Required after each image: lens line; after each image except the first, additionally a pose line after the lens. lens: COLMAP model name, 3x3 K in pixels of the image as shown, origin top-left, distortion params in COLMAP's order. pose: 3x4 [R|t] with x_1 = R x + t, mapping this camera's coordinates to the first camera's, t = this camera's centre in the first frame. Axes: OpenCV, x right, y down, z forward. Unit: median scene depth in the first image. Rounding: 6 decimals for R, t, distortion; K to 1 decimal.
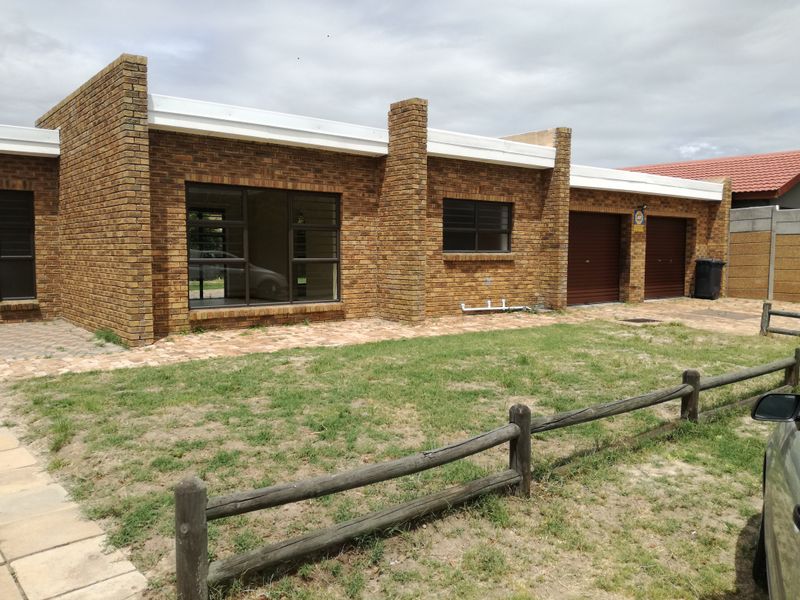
lens RADIAL K [[653.5, 0, 400.0], [0, 653.5, 300.0], [0, 0, 1]] dist [0.144740, -0.280913]
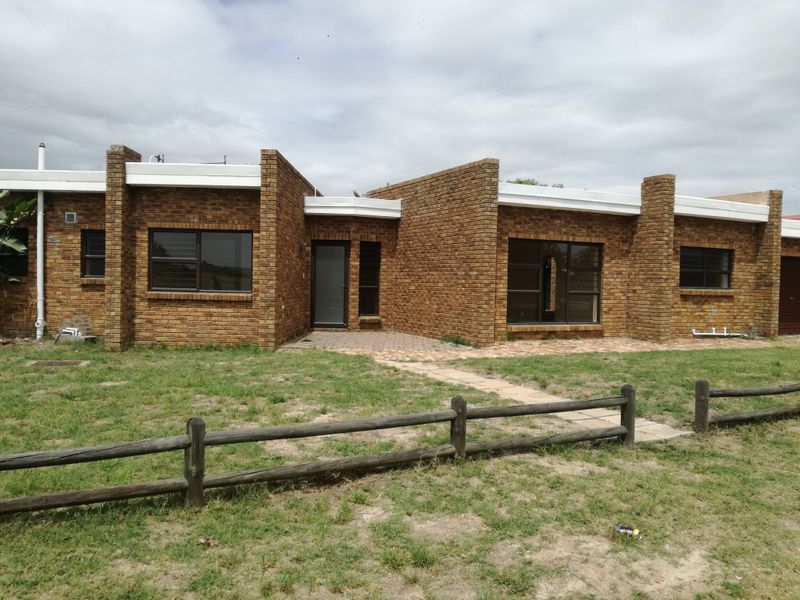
lens RADIAL K [[653.5, 0, 400.0], [0, 653.5, 300.0], [0, 0, 1]] dist [0.144740, -0.280913]
pose [[0.980691, 0.021620, -0.194364, -0.227437], [-0.031525, 0.998349, -0.048010, 0.031274], [0.193006, 0.053211, 0.979754, -0.395901]]
